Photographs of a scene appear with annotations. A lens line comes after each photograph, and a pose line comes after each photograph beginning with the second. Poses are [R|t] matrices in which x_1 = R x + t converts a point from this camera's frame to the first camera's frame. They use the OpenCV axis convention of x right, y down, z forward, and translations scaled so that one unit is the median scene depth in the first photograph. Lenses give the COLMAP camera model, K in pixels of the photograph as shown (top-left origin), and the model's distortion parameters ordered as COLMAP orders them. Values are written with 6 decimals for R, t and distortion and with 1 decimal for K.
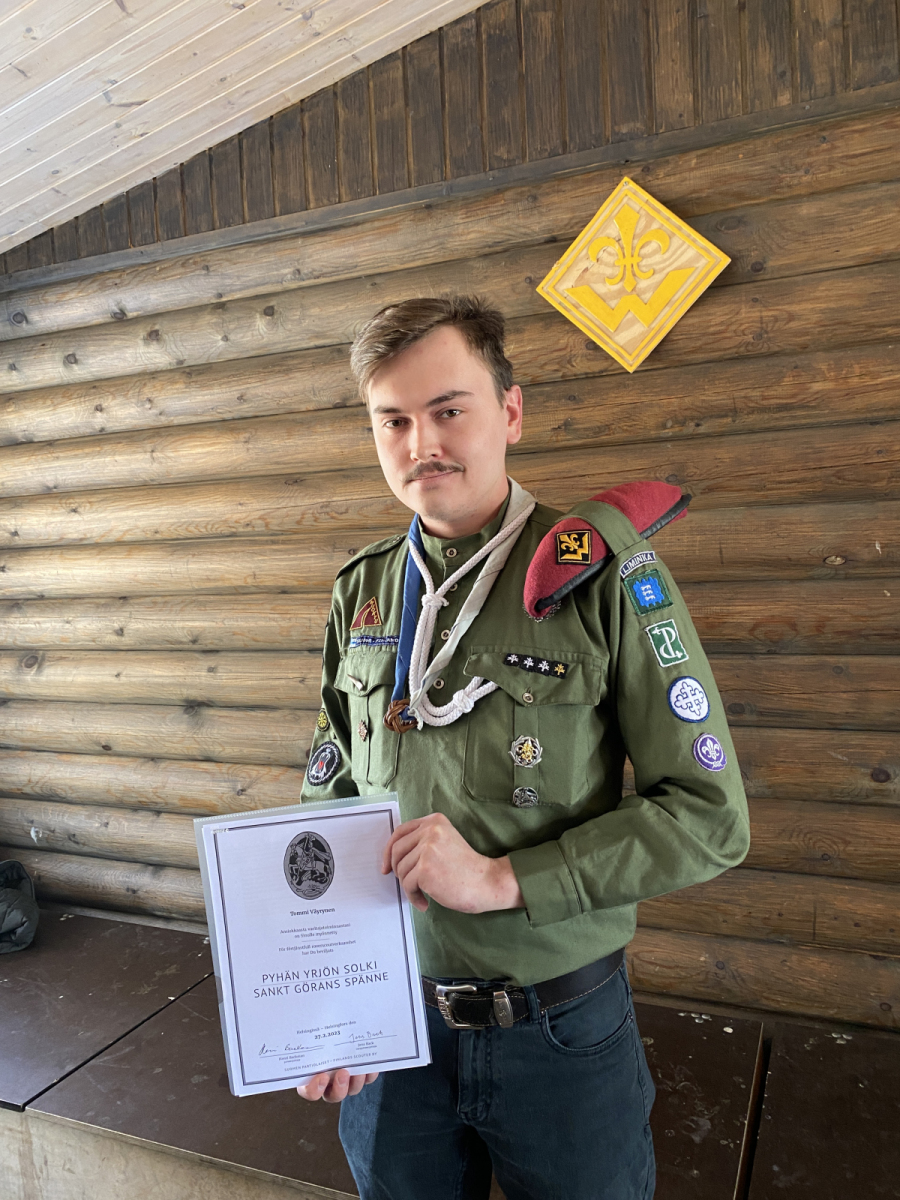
lens RADIAL K [[908.1, 0, 449.3], [0, 908.1, 589.0], [0, 0, 1]] dist [0.008265, -0.004786]
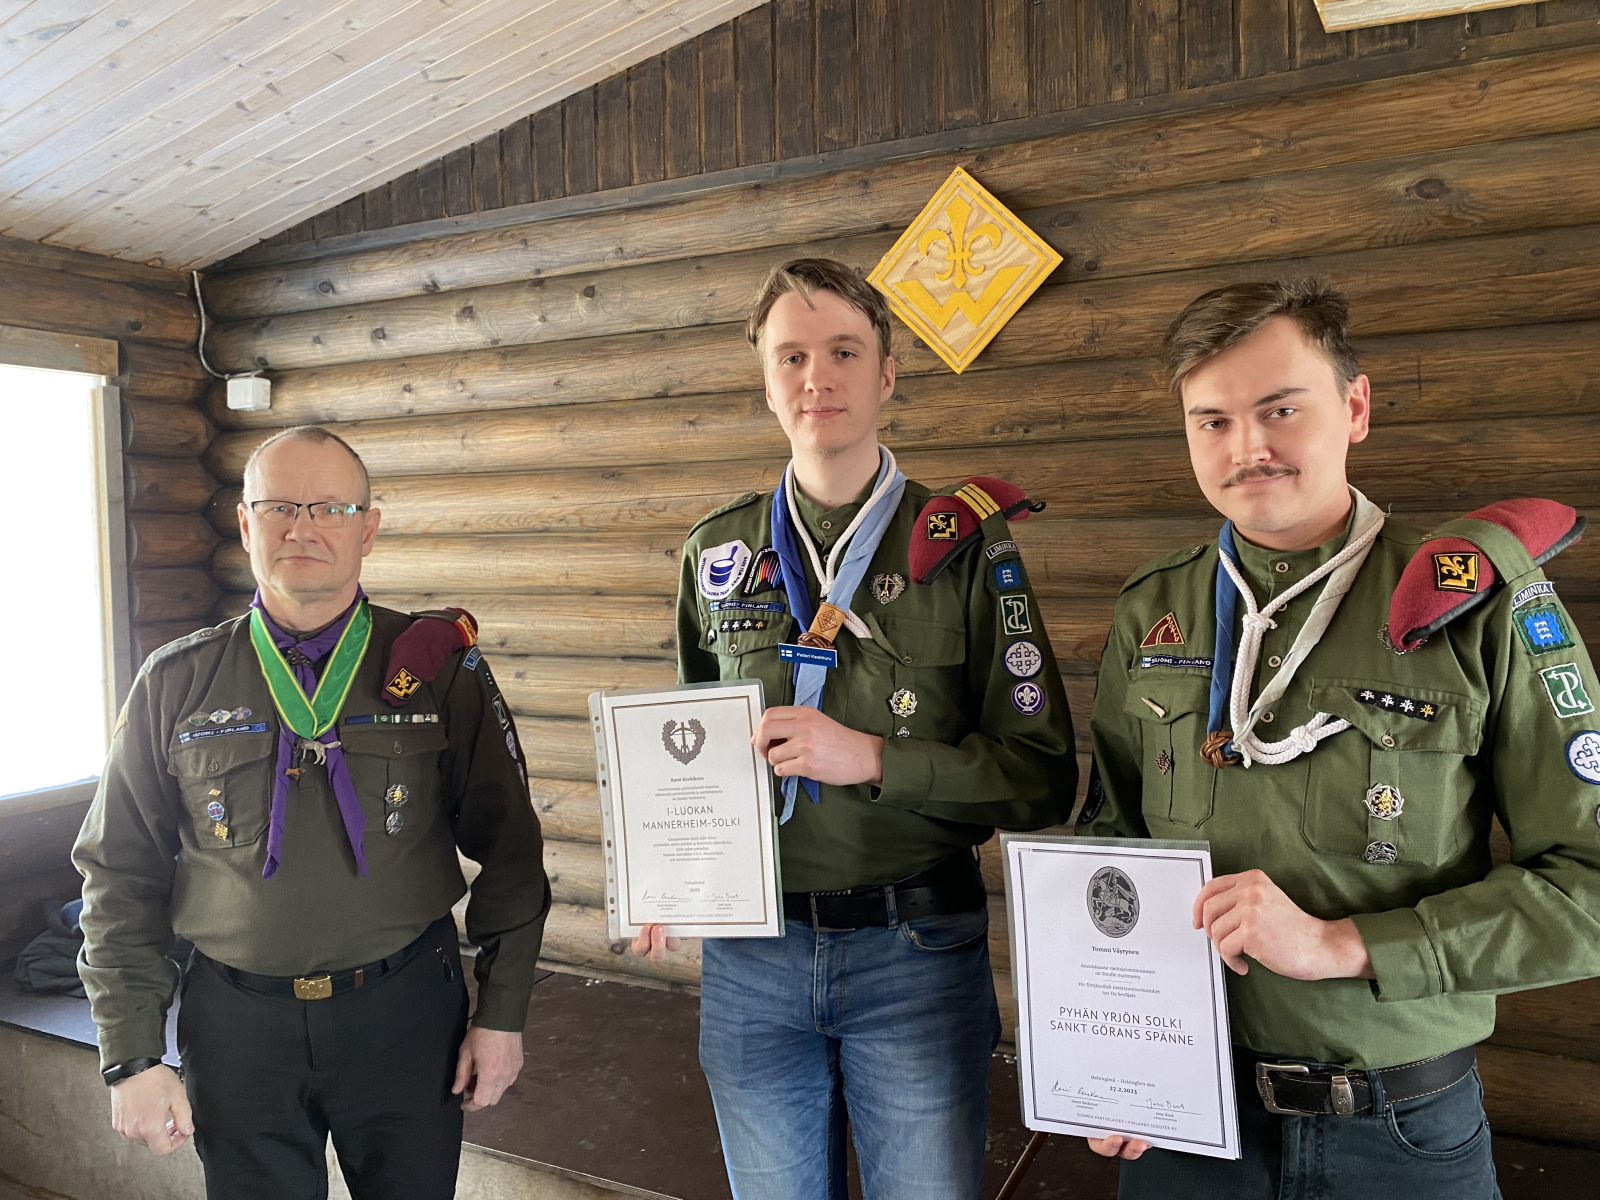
lens RADIAL K [[1210.8, 0, 785.7], [0, 1210.8, 590.4], [0, 0, 1]] dist [0.008265, -0.004786]
pose [[0.997658, 0.027575, -0.062600, 0.098112], [-0.027275, 0.999612, 0.005645, -0.014071], [0.062731, -0.003925, 0.998023, -0.250156]]
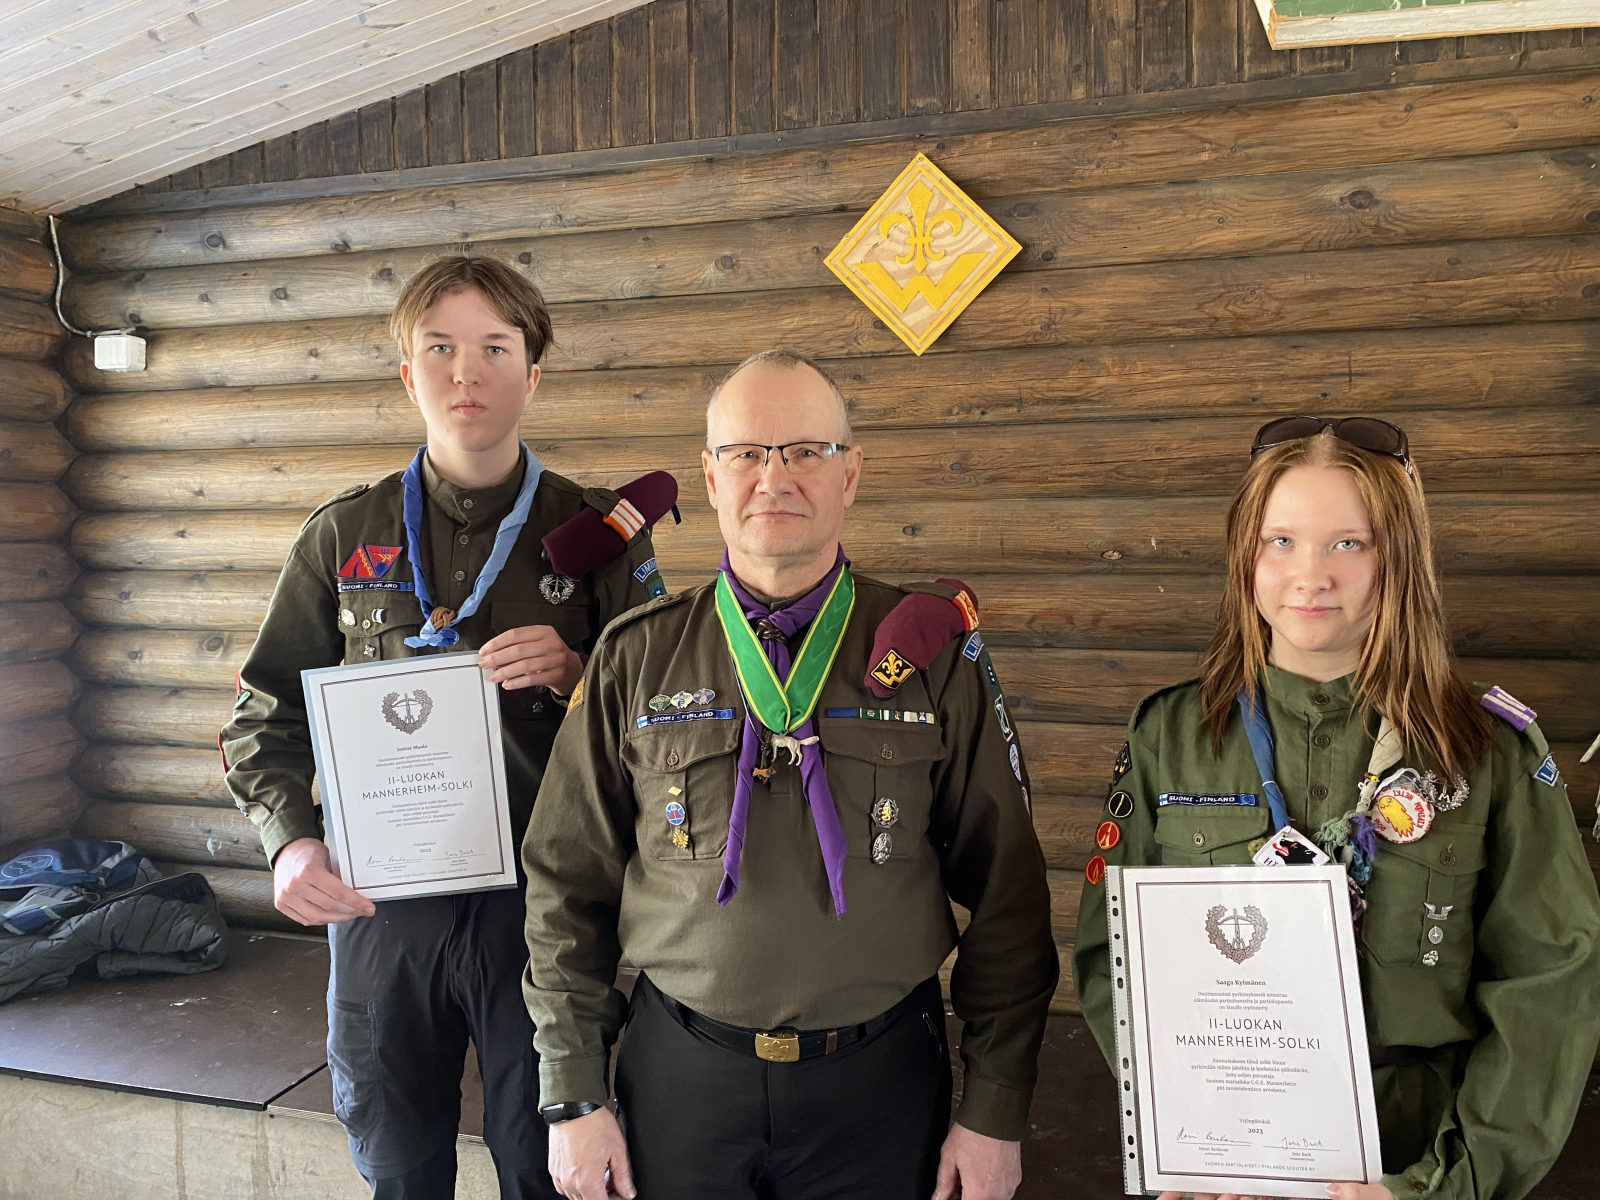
lens RADIAL K [[1210.8, 0, 797.4], [0, 1210.8, 595.3], [0, 0, 1]] dist [0.008265, -0.004786]
pose [[0.992771, 0.029423, 0.116361, -0.067025], [-0.030599, 0.999497, 0.008328, 0.010834], [-0.116057, -0.011828, 0.993172, -0.253900]]
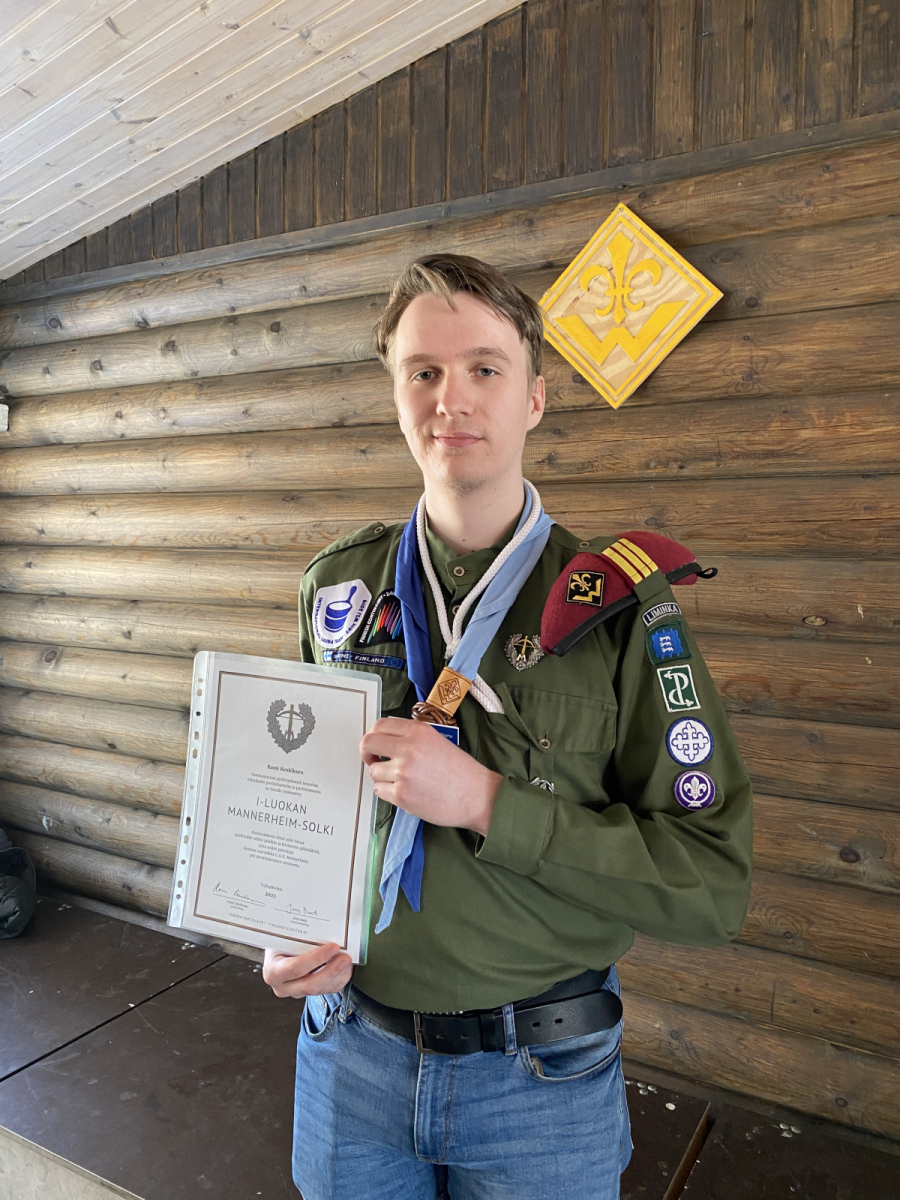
lens RADIAL K [[908.1, 0, 461.8], [0, 908.1, 586.2], [0, 0, 1]] dist [0.008265, -0.004786]
pose [[0.992877, 0.057976, -0.104087, 0.139615], [-0.057100, 0.998304, 0.011381, -0.049841], [0.104570, -0.005357, 0.994503, 0.030534]]
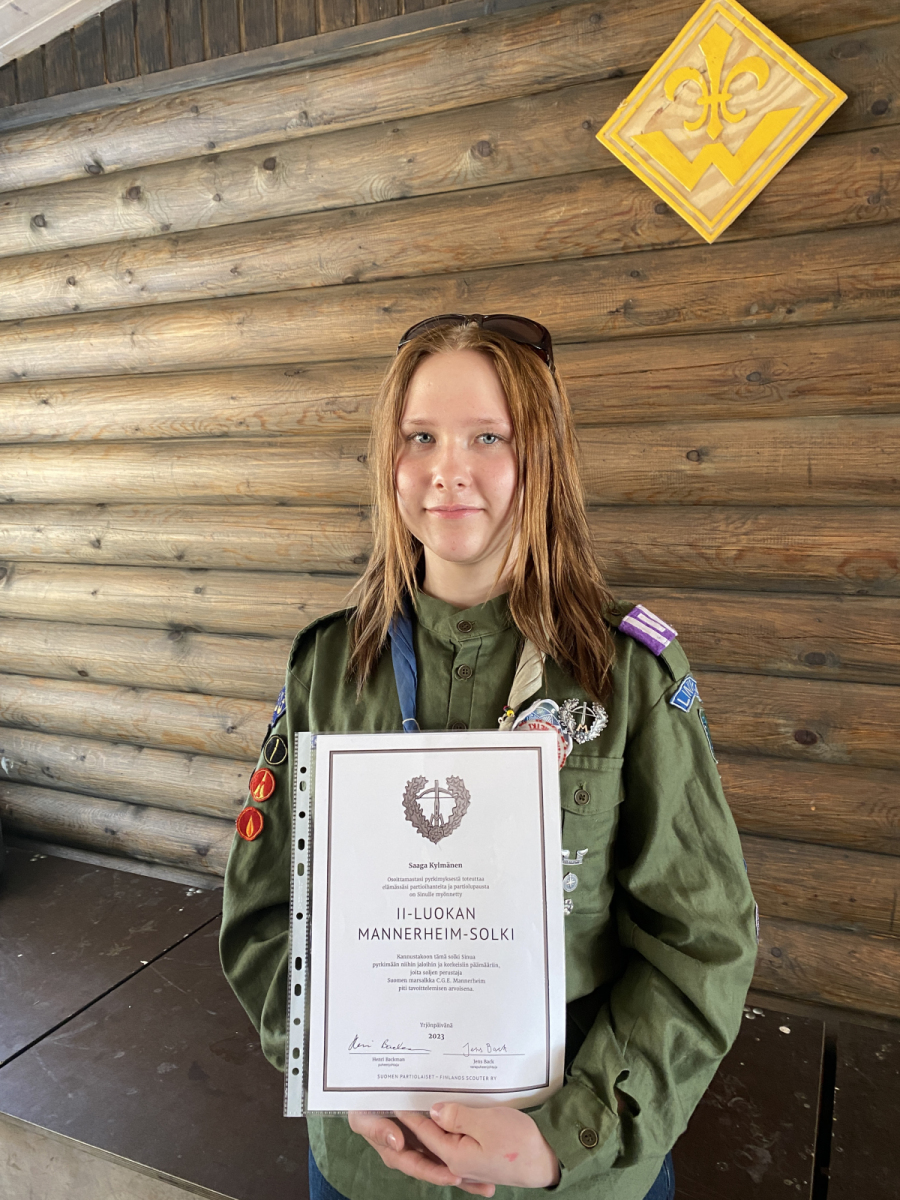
lens RADIAL K [[908.1, 0, 461.6], [0, 908.1, 586.4], [0, 0, 1]] dist [0.008265, -0.004786]
pose [[0.999460, 0.032569, -0.004386, -0.007032], [-0.032105, 0.996171, 0.081324, 0.007025], [0.007017, -0.081139, 0.996678, 0.156106]]
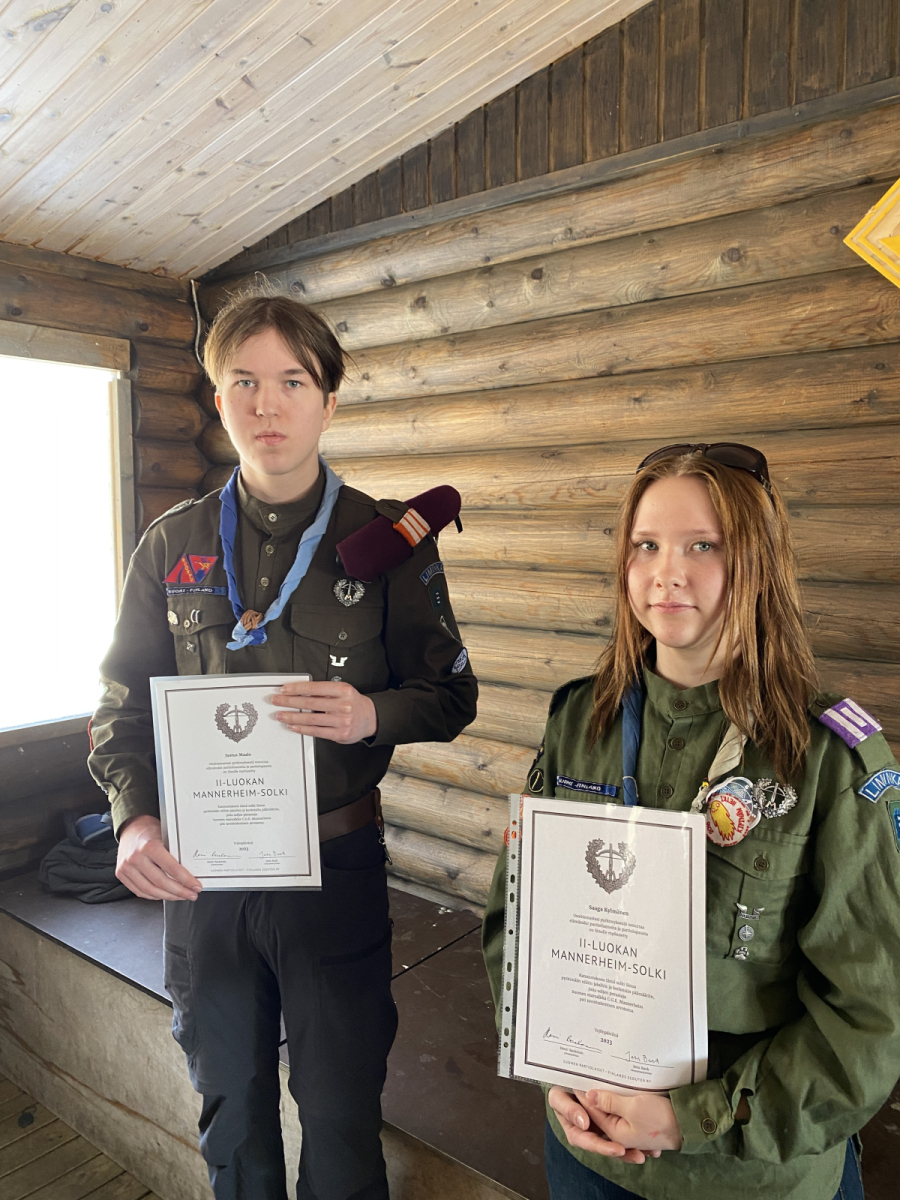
lens RADIAL K [[908.1, 0, 452.2], [0, 908.1, 585.1], [0, 0, 1]] dist [0.008265, -0.004786]
pose [[0.963080, 0.060564, -0.262315, -0.015825], [-0.049721, 0.997620, 0.047782, -0.024003], [0.264584, -0.032976, 0.963799, 0.052999]]
